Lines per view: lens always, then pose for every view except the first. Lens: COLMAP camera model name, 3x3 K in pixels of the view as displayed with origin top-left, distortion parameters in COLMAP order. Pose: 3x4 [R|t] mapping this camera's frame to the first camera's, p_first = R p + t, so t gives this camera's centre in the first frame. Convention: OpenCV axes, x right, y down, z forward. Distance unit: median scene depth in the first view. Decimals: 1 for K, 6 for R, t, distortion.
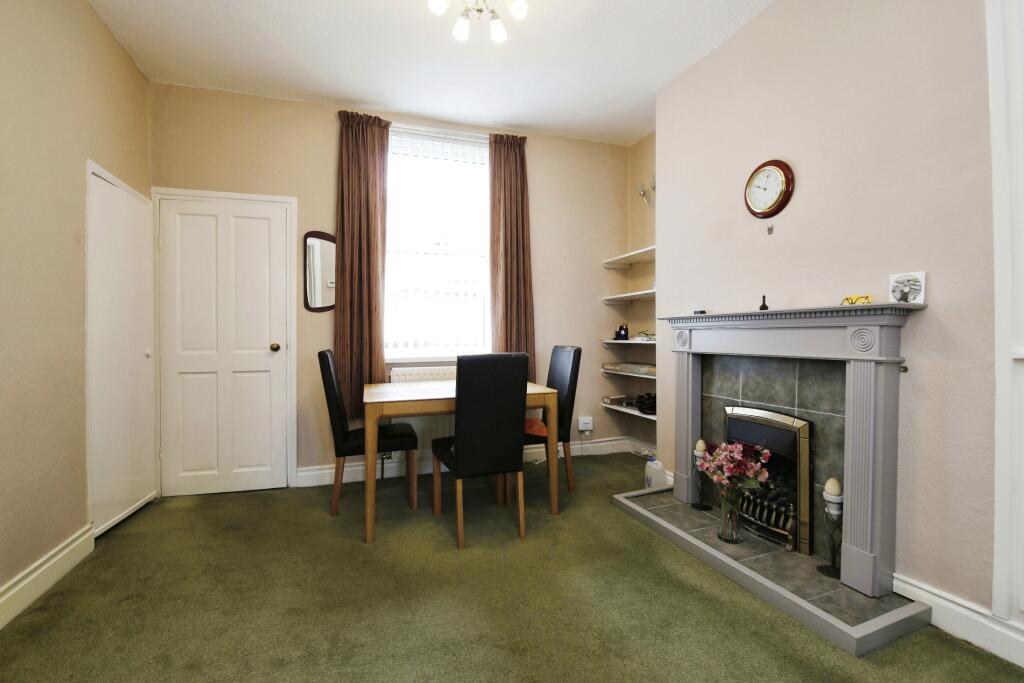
lens RADIAL K [[458.0, 0, 522.7], [0, 458.0, 335.1], [0, 0, 1]] dist [0.001294, -0.012533]
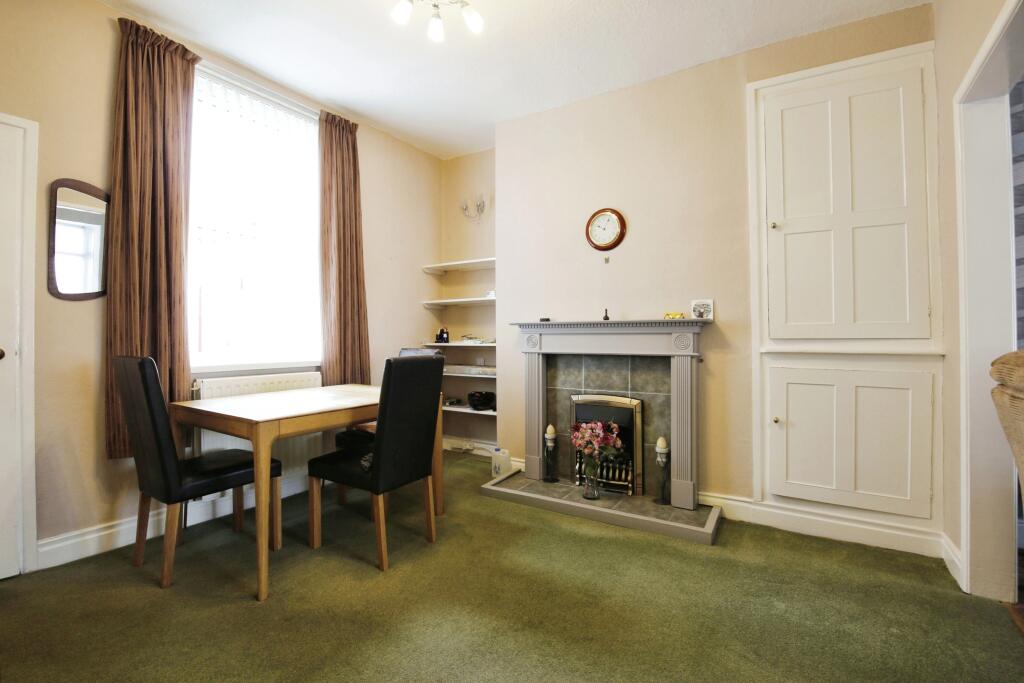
lens RADIAL K [[458.0, 0, 522.7], [0, 458.0, 335.1], [0, 0, 1]] dist [0.001294, -0.012533]
pose [[0.783788, 0.010752, 0.620935, -0.461727], [-0.005153, 0.999928, -0.010811, 0.004687], [-0.621007, 0.005274, 0.783788, 0.101265]]
